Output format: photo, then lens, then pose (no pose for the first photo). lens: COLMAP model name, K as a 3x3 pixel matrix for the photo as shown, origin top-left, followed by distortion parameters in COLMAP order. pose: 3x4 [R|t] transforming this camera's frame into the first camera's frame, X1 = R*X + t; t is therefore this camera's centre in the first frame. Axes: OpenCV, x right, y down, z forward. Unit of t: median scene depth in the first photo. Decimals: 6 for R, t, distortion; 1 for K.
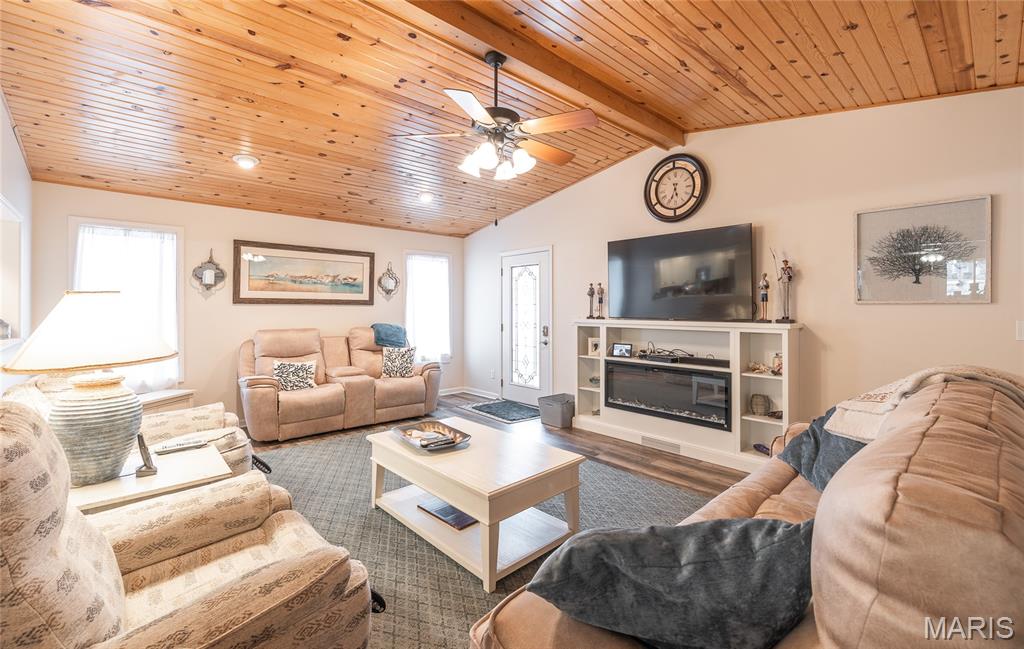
lens RADIAL K [[438.5, 0, 512.0], [0, 438.5, 308.2], [0, 0, 1]] dist [0.000172, 0.000012]
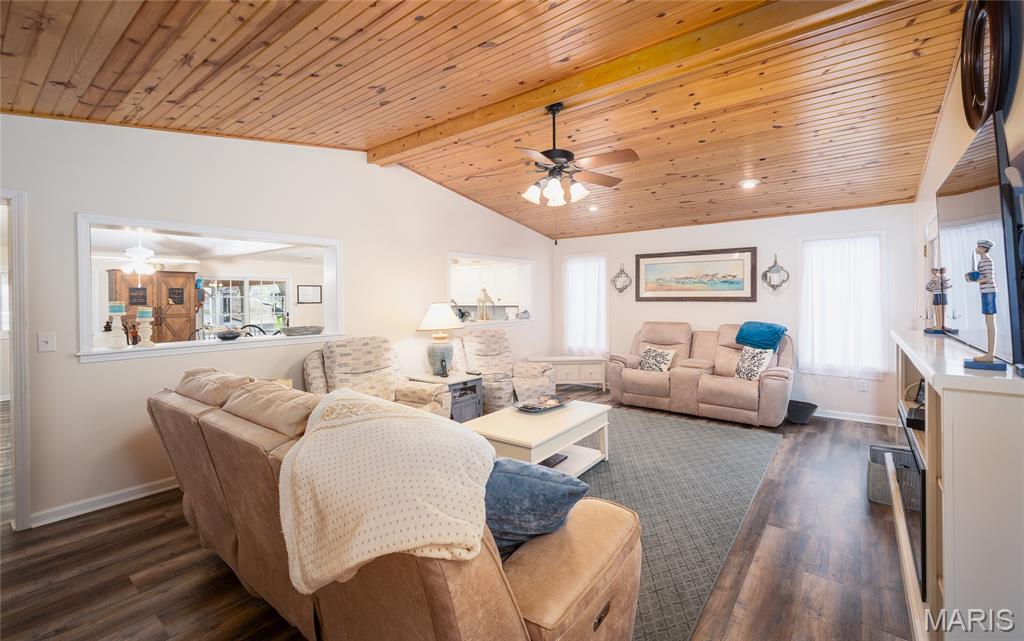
lens RADIAL K [[443.2, 0, 511.7], [0, 443.2, 302.0], [0, 0, 1]] dist [0.000635, 0.000065]
pose [[0.156534, 0.007478, -0.987644, 0.643320], [0.008554, 0.999924, 0.008927, -0.023088], [0.987636, -0.009846, 0.156458, 0.378434]]
